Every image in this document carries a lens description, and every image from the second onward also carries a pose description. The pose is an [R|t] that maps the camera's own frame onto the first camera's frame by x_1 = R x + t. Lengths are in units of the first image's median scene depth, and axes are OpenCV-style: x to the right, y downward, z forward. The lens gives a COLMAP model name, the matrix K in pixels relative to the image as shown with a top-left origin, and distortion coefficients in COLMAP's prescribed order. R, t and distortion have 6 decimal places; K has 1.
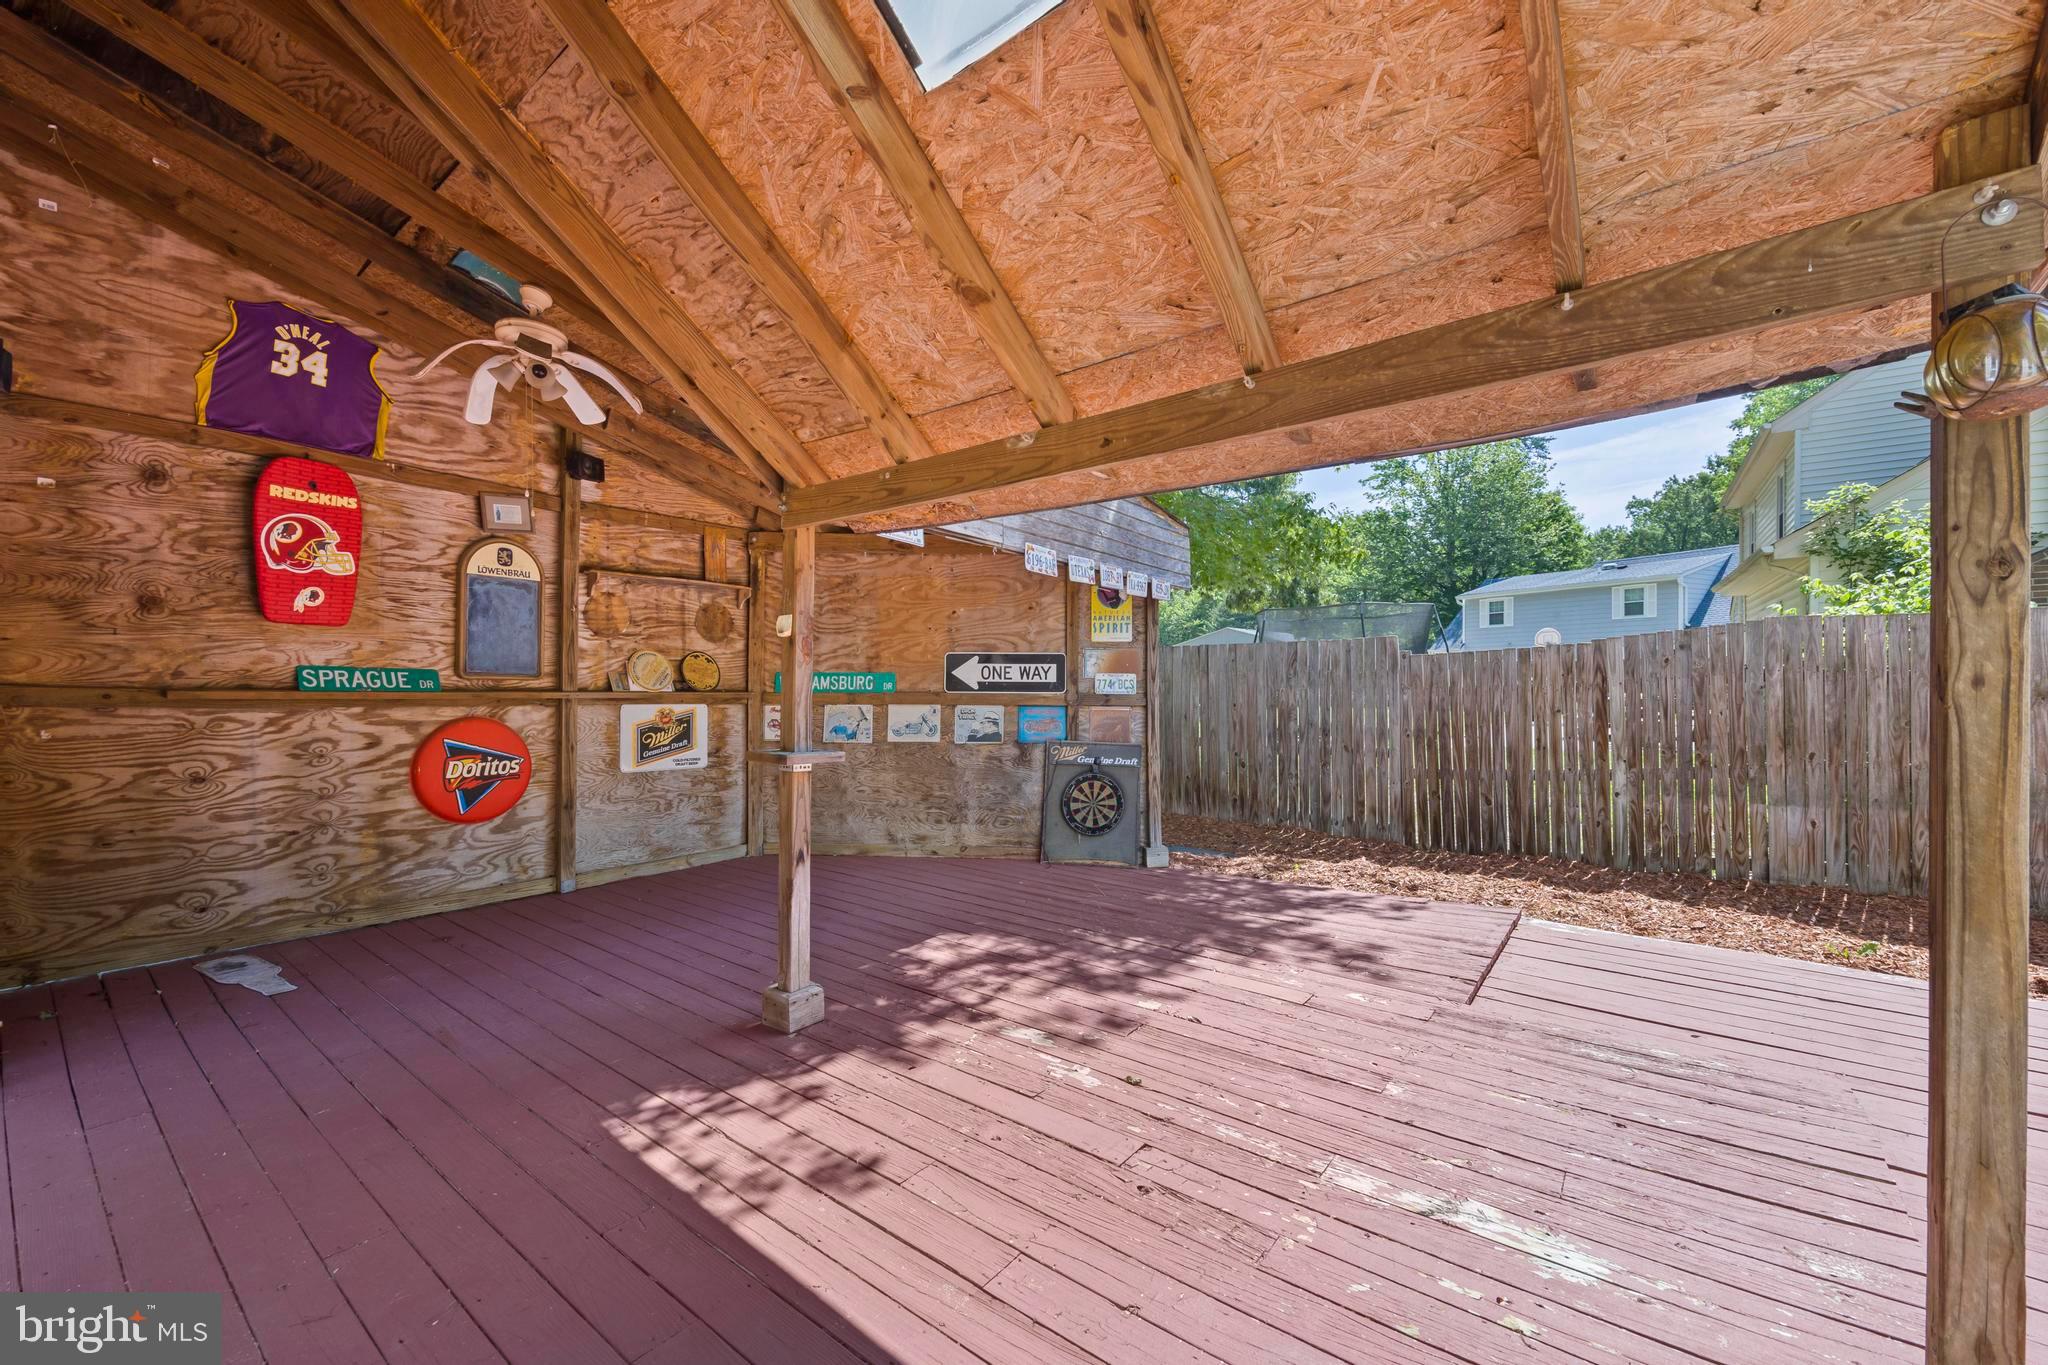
lens RADIAL K [[821.5, 0, 1023.3], [0, 821.5, 687.9], [0, 0, 1]] dist [-0.001756, -0.000177]
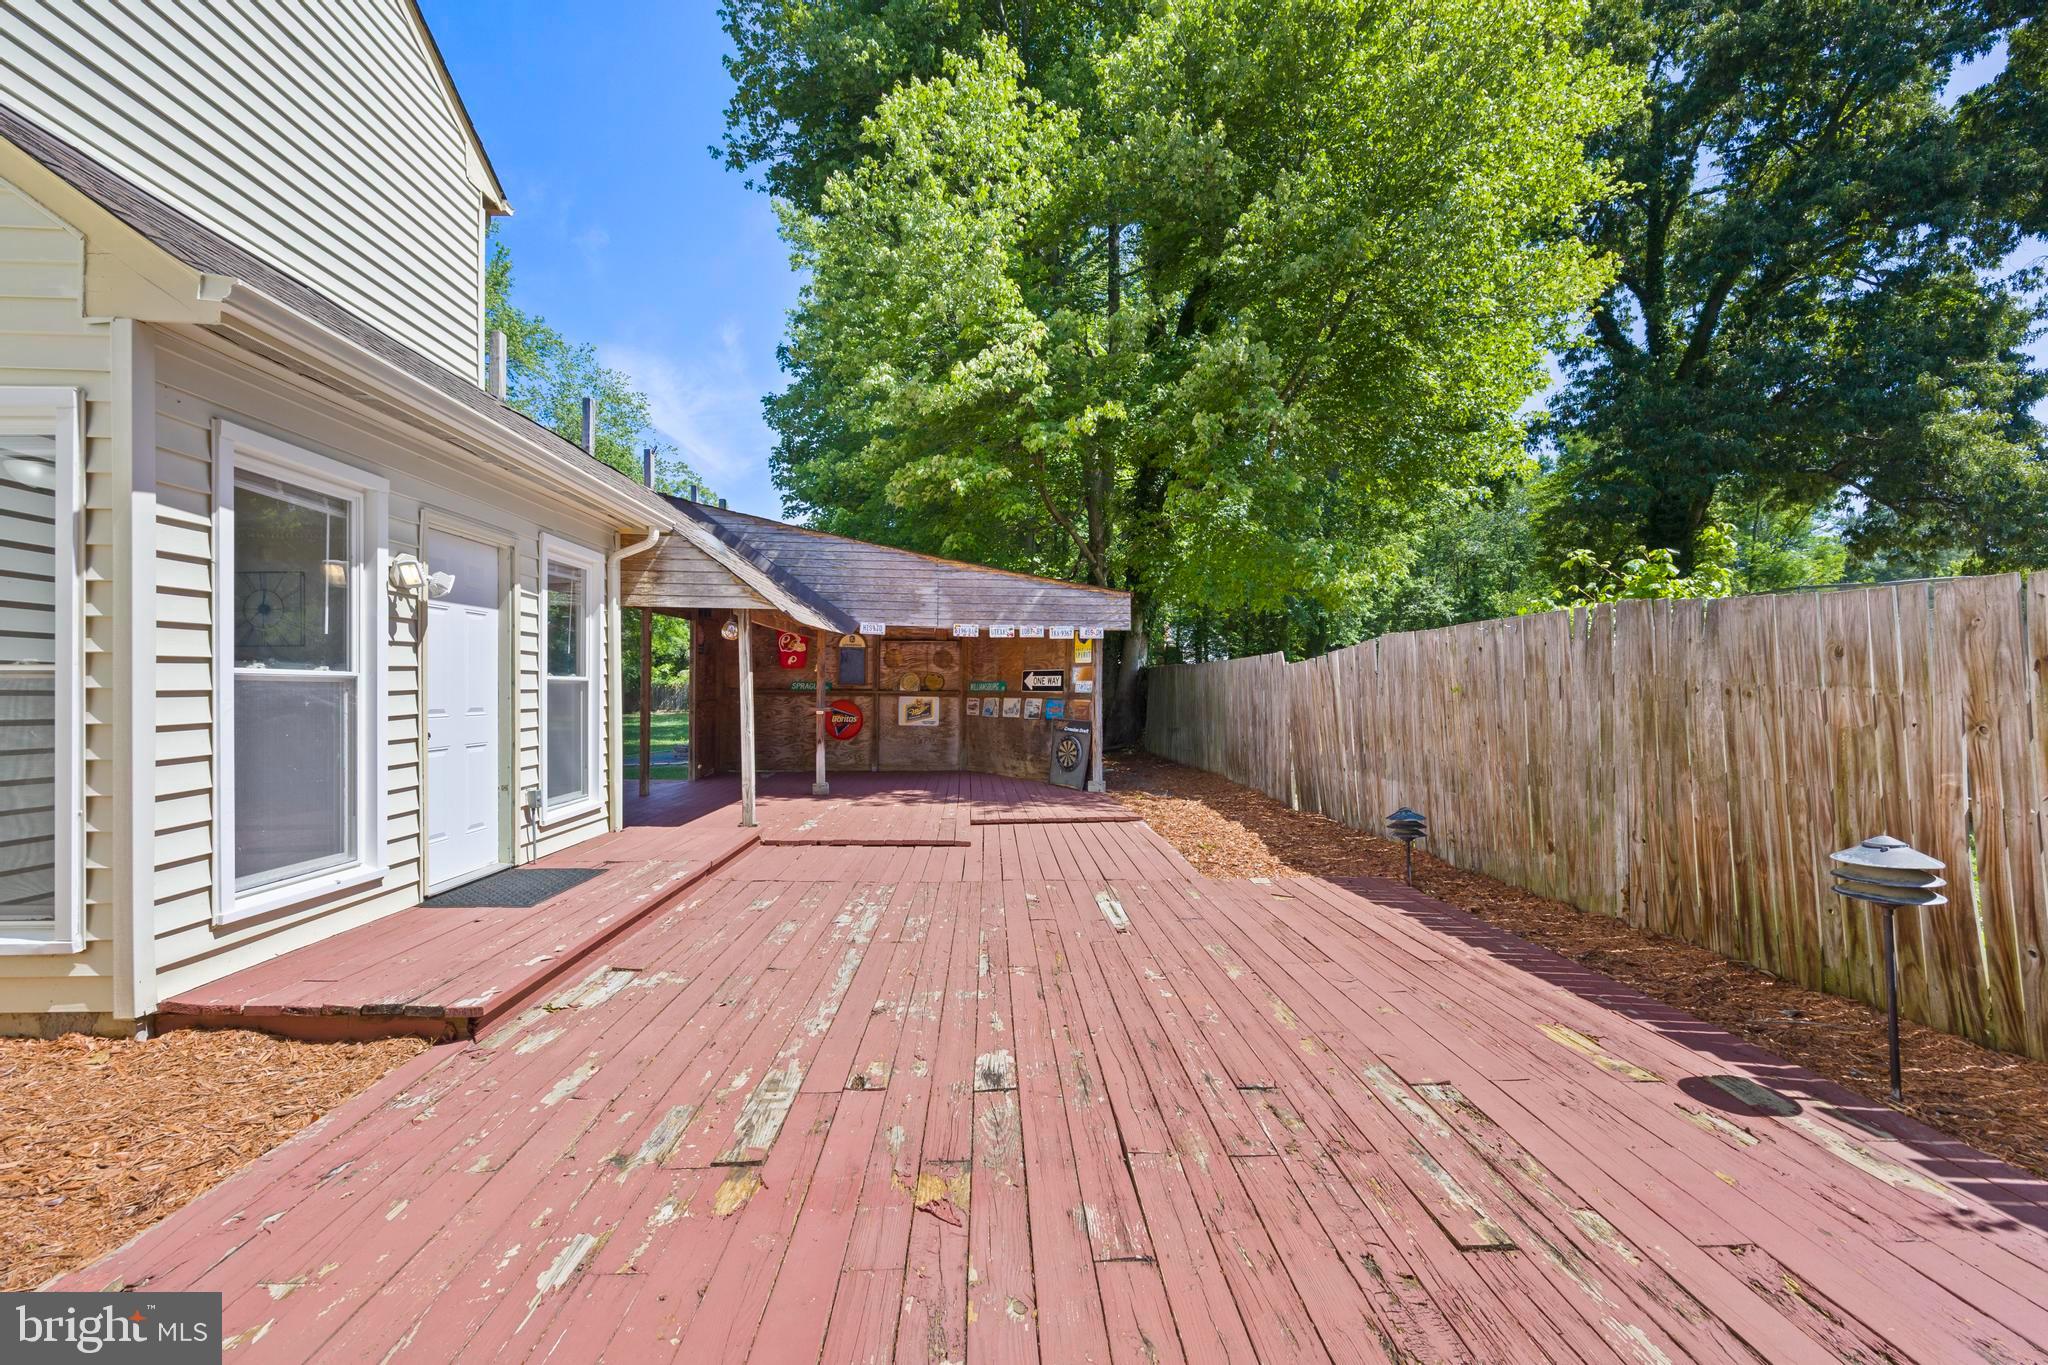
lens RADIAL K [[821.5, 0, 1023.3], [0, 821.5, 687.9], [0, 0, 1]] dist [-0.001756, -0.000177]
pose [[0.658571, -0.002375, -0.752515, 1.447219], [-0.001451, 0.999989, -0.004426, 0.005823], [0.752517, 0.004007, 0.658560, -0.268849]]
